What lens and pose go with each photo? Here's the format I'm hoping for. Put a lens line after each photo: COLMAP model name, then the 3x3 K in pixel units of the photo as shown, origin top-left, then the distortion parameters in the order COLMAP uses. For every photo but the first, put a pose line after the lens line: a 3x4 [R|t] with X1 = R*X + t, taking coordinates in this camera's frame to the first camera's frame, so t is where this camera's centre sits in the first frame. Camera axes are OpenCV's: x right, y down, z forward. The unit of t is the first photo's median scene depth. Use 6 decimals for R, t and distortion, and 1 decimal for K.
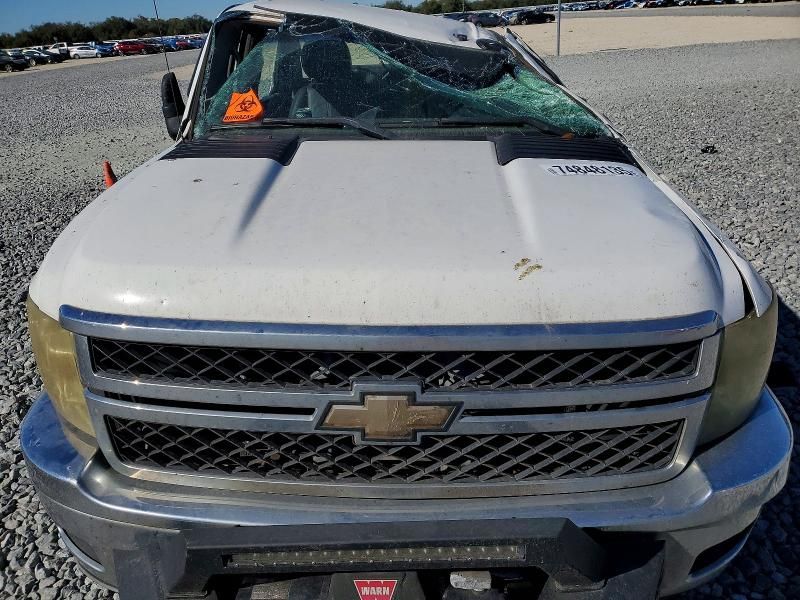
lens RADIAL K [[605.1, 0, 415.6], [0, 605.1, 300.4], [0, 0, 1]] dist [0.013416, 0.012096]
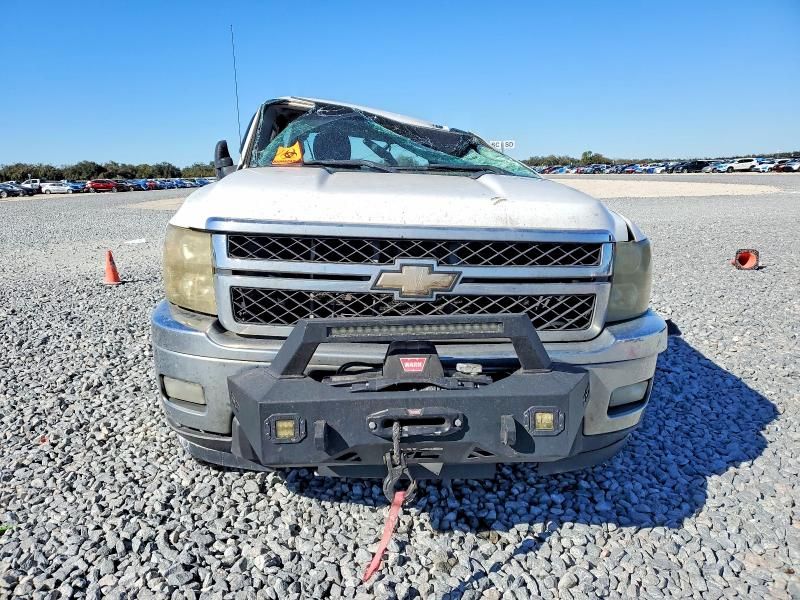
lens RADIAL K [[596.9, 0, 405.8], [0, 596.9, 299.9], [0, 0, 1]] dist [0.024762, -0.000523]
pose [[0.997665, 0.026331, 0.063025, -0.157086], [-0.011505, 0.974307, -0.224930, 0.546673], [-0.067329, 0.223680, 0.972334, -0.496670]]
